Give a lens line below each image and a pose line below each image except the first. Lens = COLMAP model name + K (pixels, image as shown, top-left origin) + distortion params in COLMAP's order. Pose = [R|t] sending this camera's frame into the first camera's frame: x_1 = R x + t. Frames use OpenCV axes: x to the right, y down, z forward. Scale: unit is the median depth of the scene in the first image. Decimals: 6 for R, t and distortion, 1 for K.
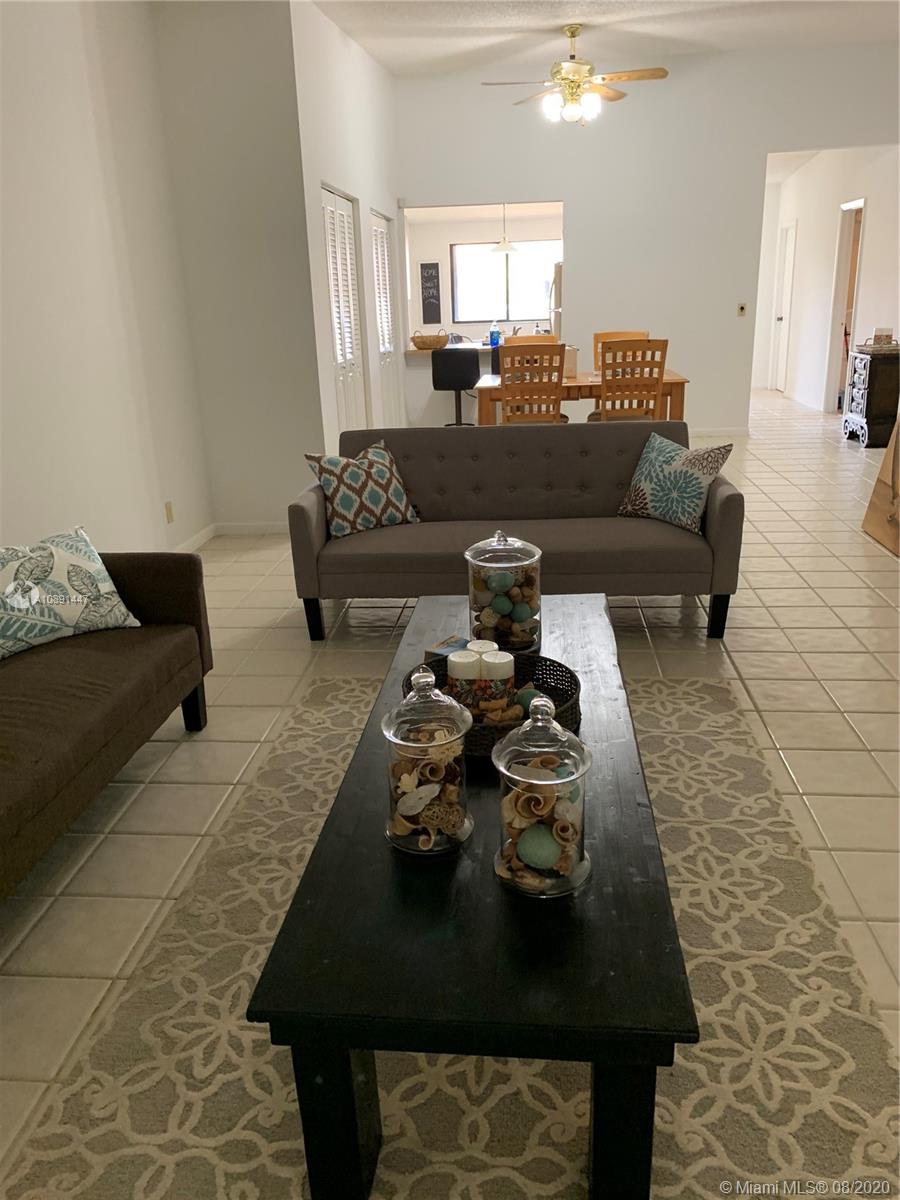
lens RADIAL K [[914.5, 0, 450.0], [0, 914.5, 600.0], [0, 0, 1]] dist [0.001127, 0.000767]
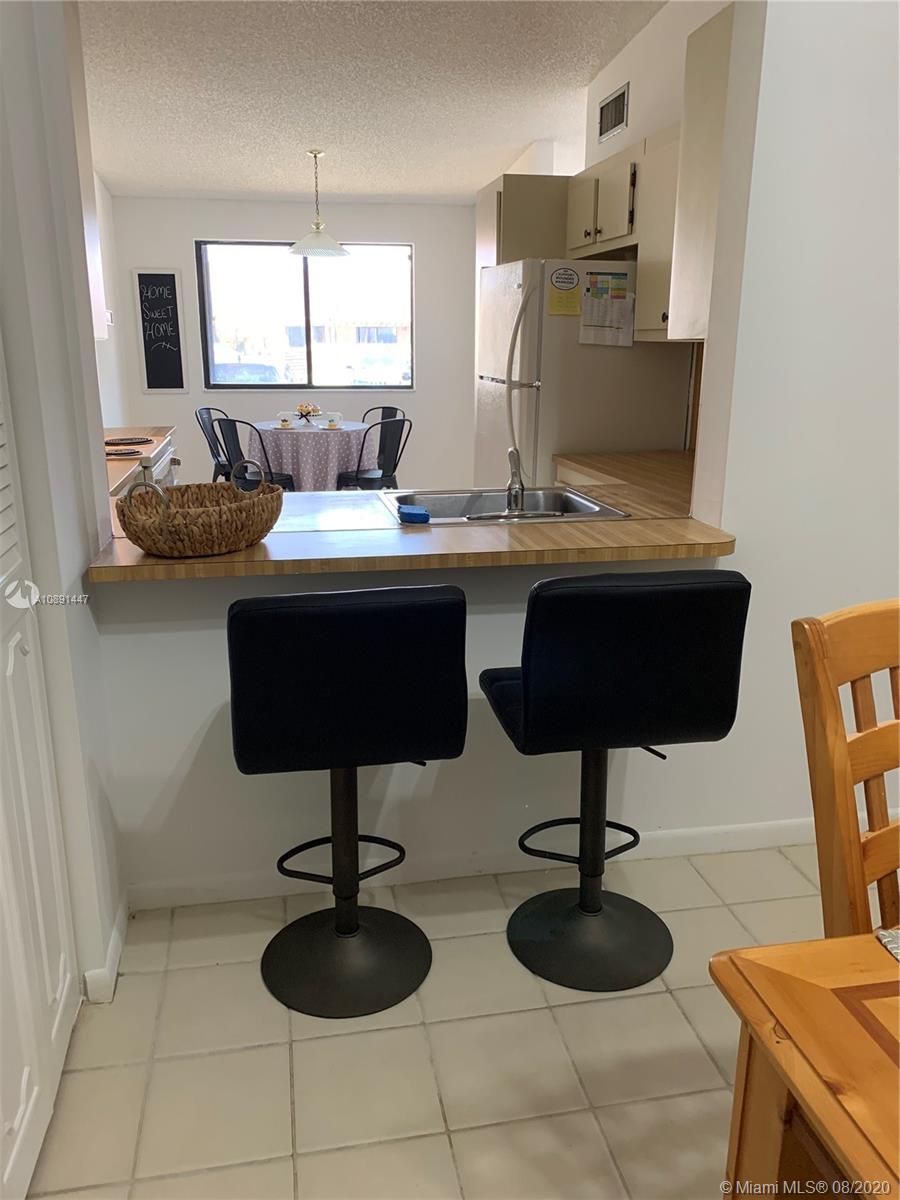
lens RADIAL K [[914.5, 0, 450.0], [0, 914.5, 600.0], [0, 0, 1]] dist [0.001127, 0.000767]
pose [[0.958435, -0.040323, 0.282448, -0.016879], [0.052630, 0.997961, -0.036119, -0.152747], [-0.280416, 0.049483, 0.958602, 0.455337]]
